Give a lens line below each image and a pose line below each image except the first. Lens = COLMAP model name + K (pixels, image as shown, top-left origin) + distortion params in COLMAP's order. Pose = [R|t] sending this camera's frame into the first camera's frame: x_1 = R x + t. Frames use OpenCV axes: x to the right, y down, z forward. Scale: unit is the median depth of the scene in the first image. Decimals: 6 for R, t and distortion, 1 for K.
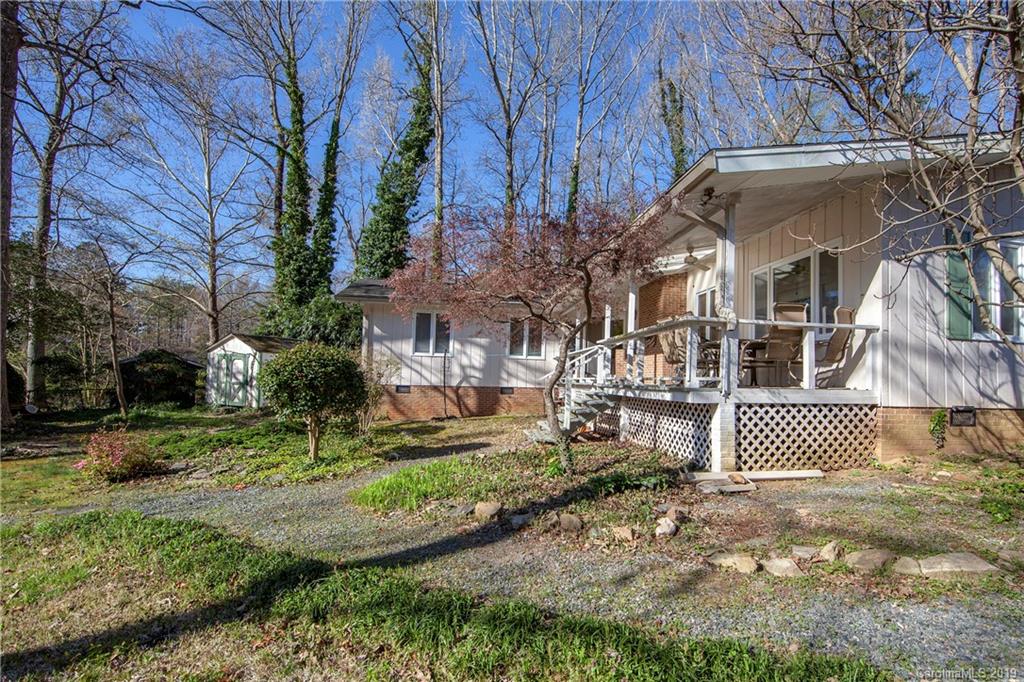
lens RADIAL K [[401.6, 0, 513.0], [0, 401.6, 367.2], [0, 0, 1]] dist [0.000354, 0.000116]
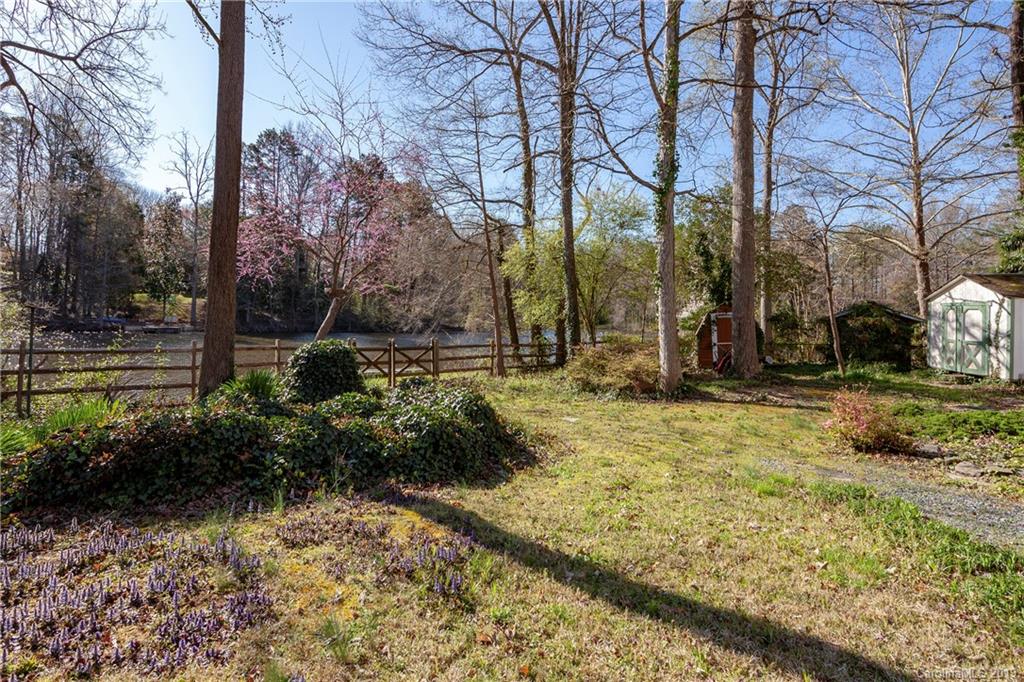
lens RADIAL K [[425.1, 0, 512.7], [0, 425.1, 324.9], [0, 0, 1]] dist [0.000927, 0.000201]
pose [[0.225093, -0.008995, -0.974296, -0.152845], [0.009834, 0.999927, -0.006959, 0.006036], [0.974288, -0.008015, 0.225166, 0.033048]]
